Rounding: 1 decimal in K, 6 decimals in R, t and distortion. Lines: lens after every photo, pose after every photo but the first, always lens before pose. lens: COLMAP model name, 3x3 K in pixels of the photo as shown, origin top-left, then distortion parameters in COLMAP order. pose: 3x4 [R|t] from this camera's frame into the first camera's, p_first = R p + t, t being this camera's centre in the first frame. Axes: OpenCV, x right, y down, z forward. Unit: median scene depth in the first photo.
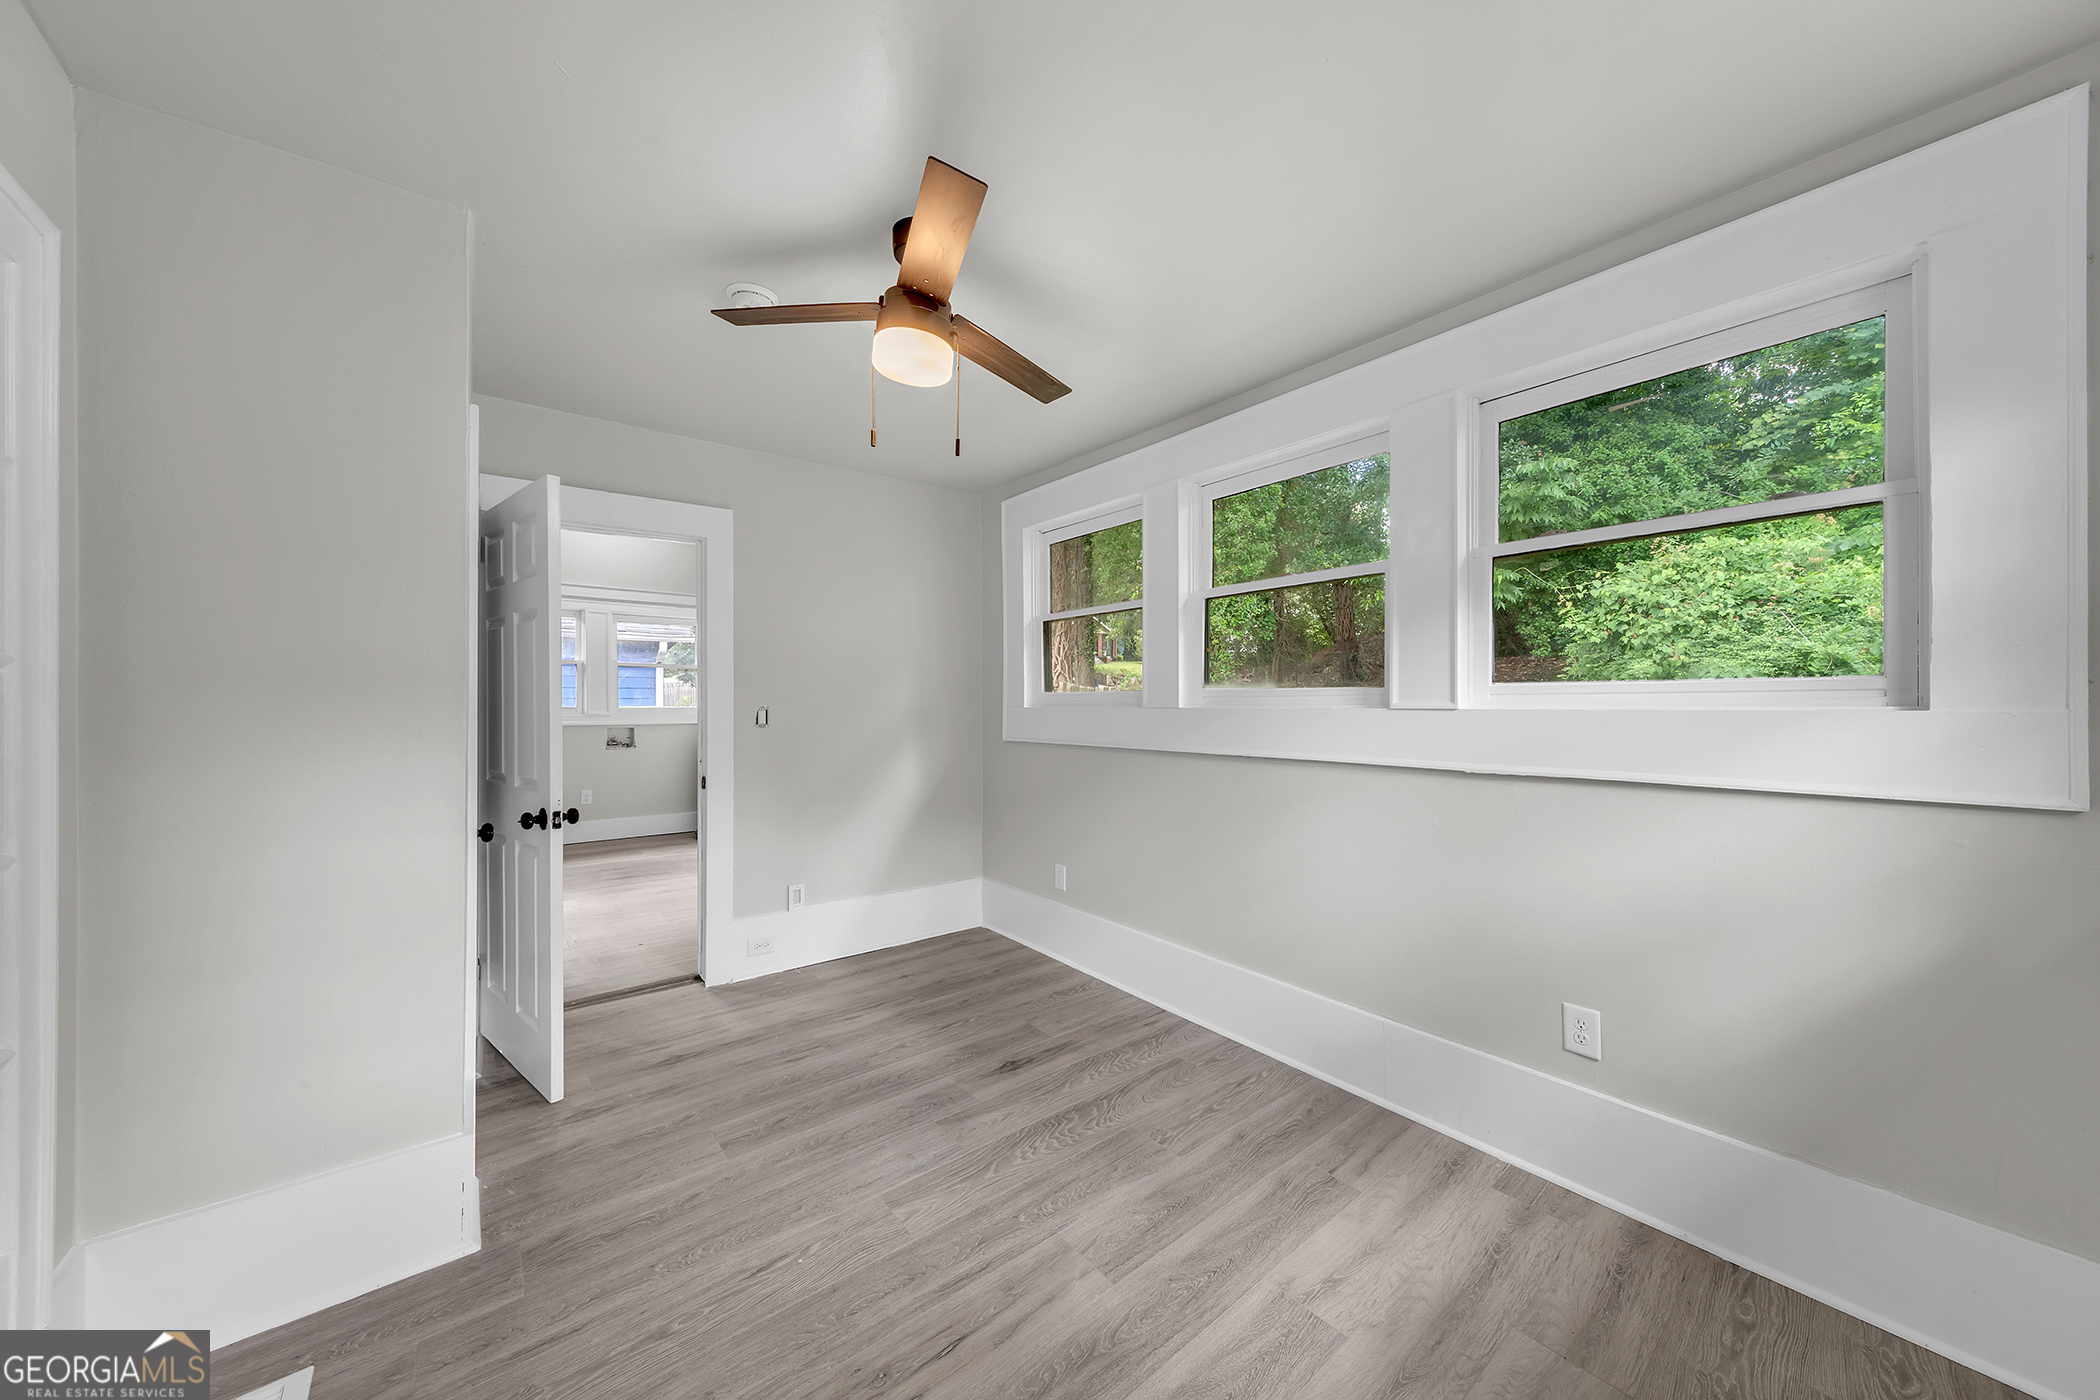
lens RADIAL K [[722.7, 0, 1056.4], [0, 722.7, 704.4], [0, 0, 1]] dist [0.006998, 0.000280]
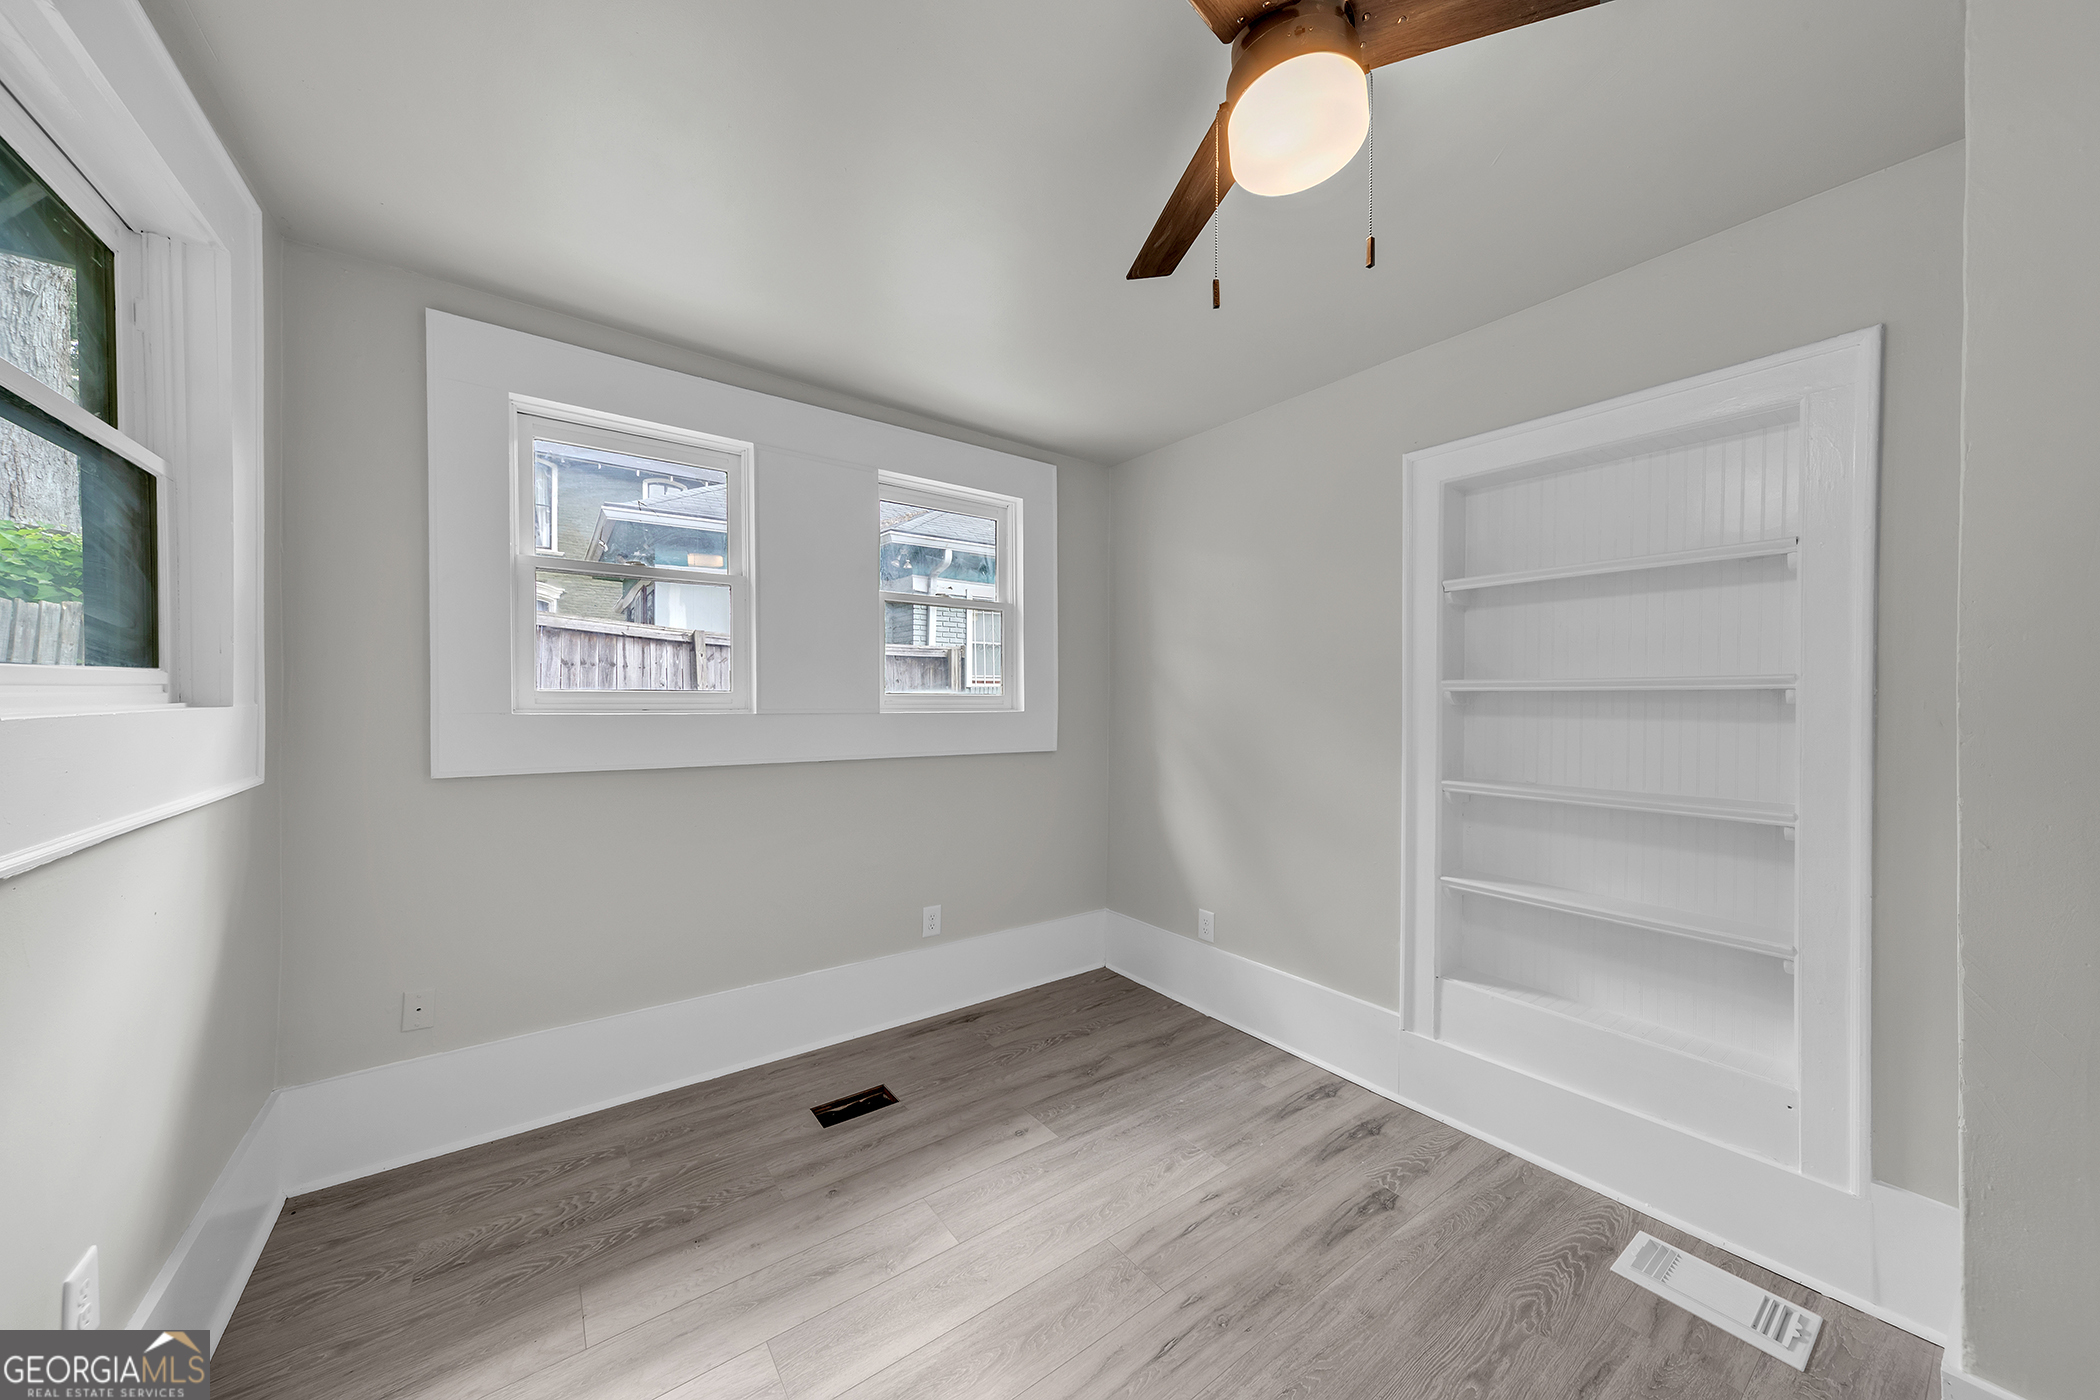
lens RADIAL K [[722.7, 0, 1056.4], [0, 722.7, 704.4], [0, 0, 1]] dist [0.006998, 0.000280]
pose [[-0.998415, -0.005765, 0.055991, -0.027469], [-0.005181, 0.999931, 0.010566, -0.008037], [-0.056048, 0.010259, -0.998375, 1.211205]]
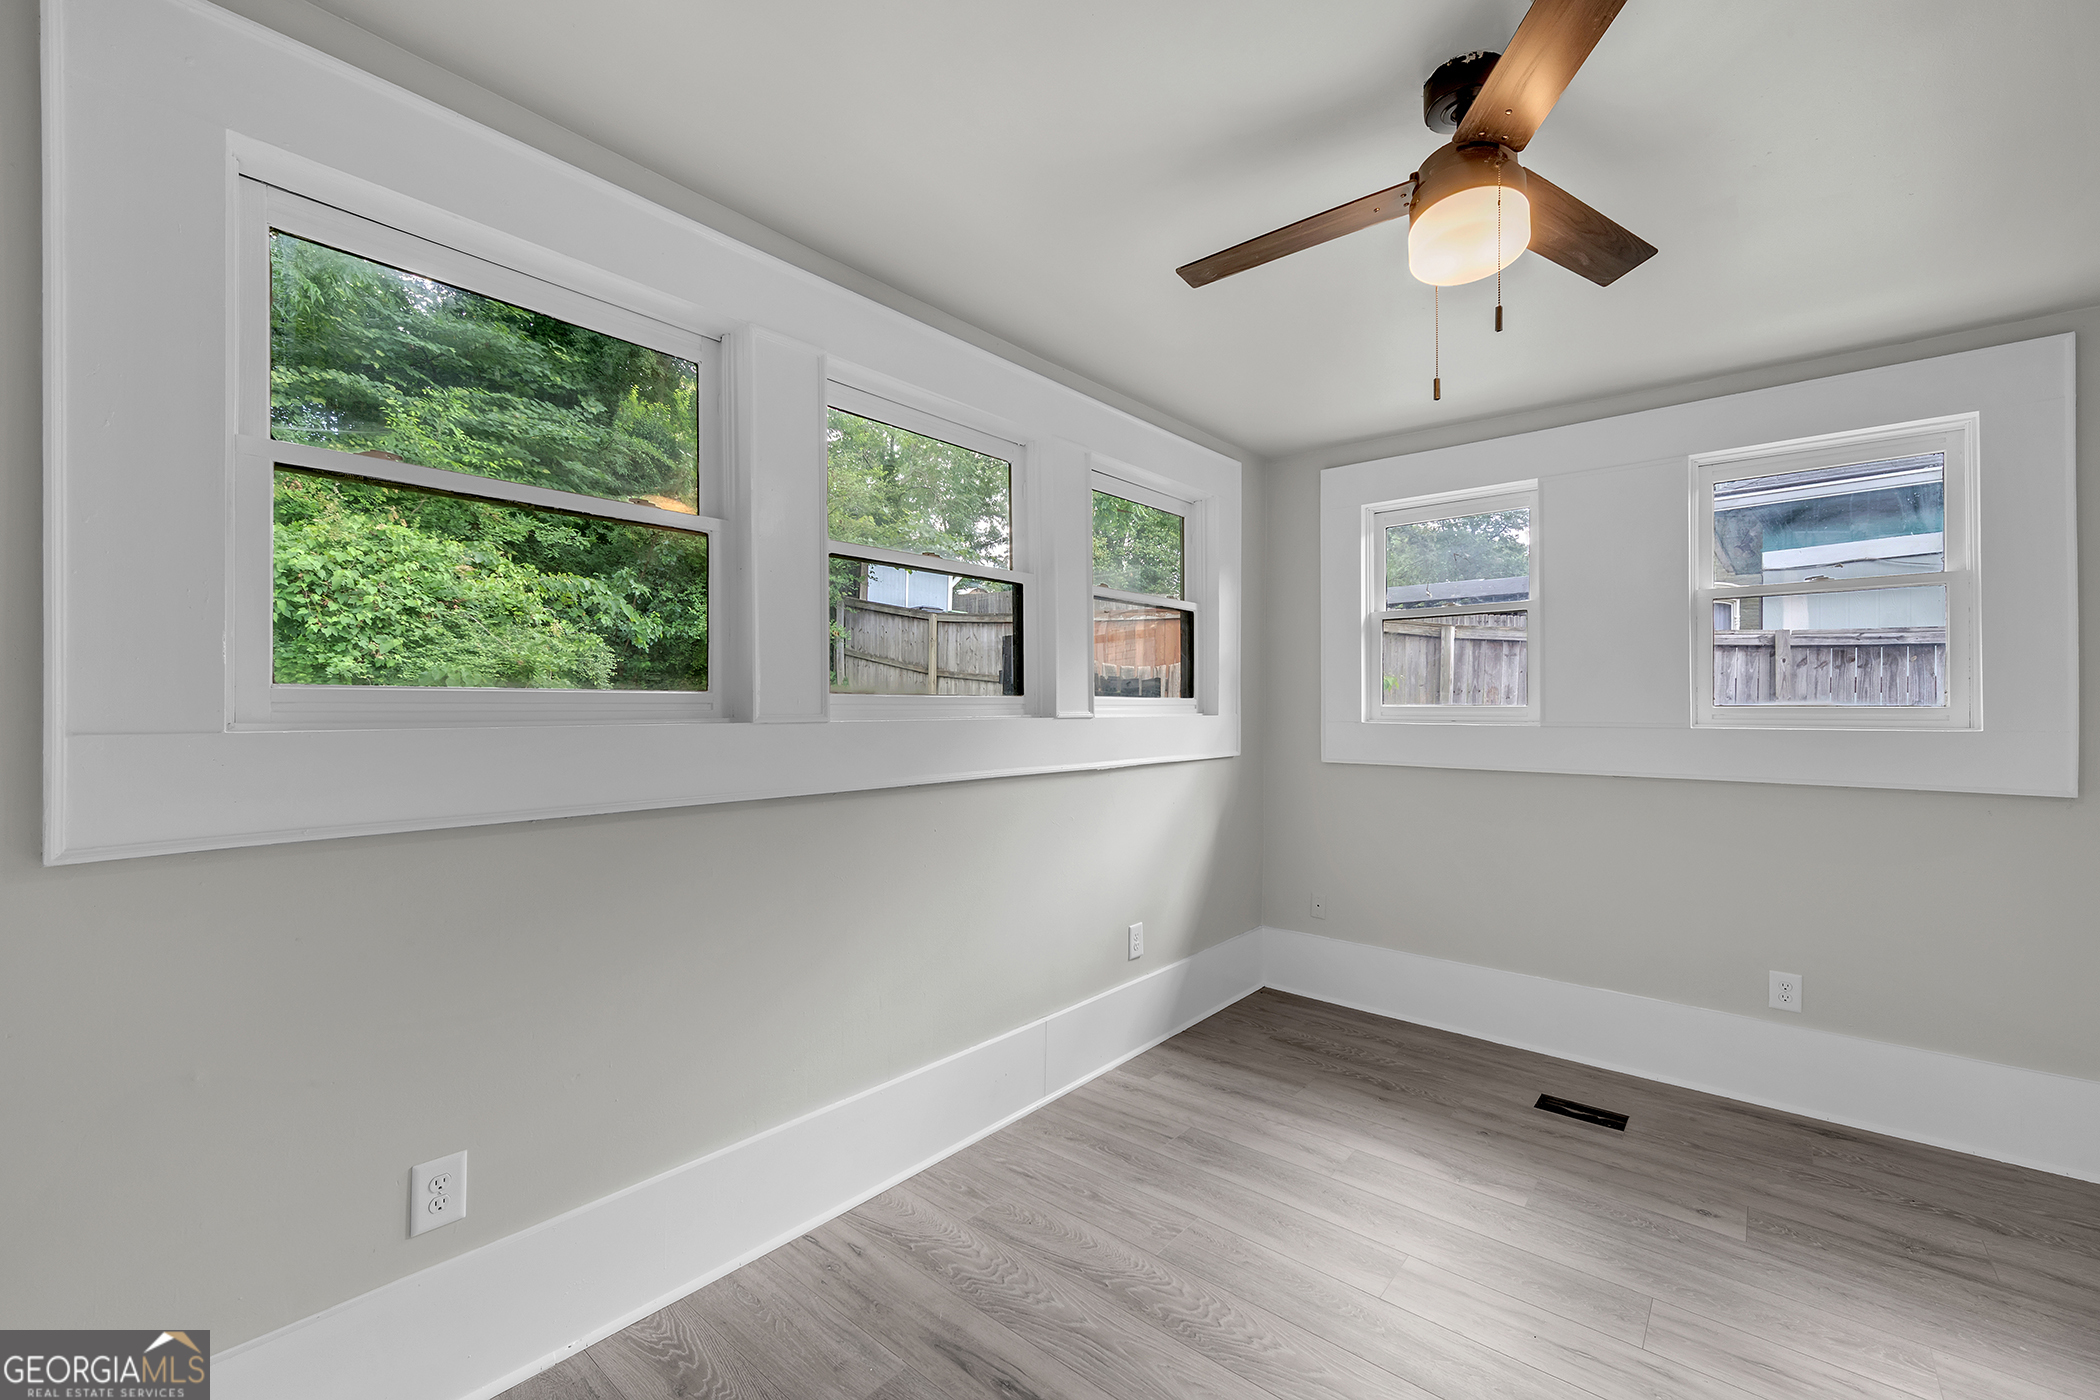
lens RADIAL K [[829.0, 0, 1065.3], [0, 829.0, 697.4], [0, 0, 1]] dist [-0.001624, -0.000077]
pose [[-0.183366, 0.015080, 0.982929, -0.704331], [-0.000421, 0.999881, -0.015419, -0.005101], [-0.983045, -0.003241, -0.183338, 1.159693]]
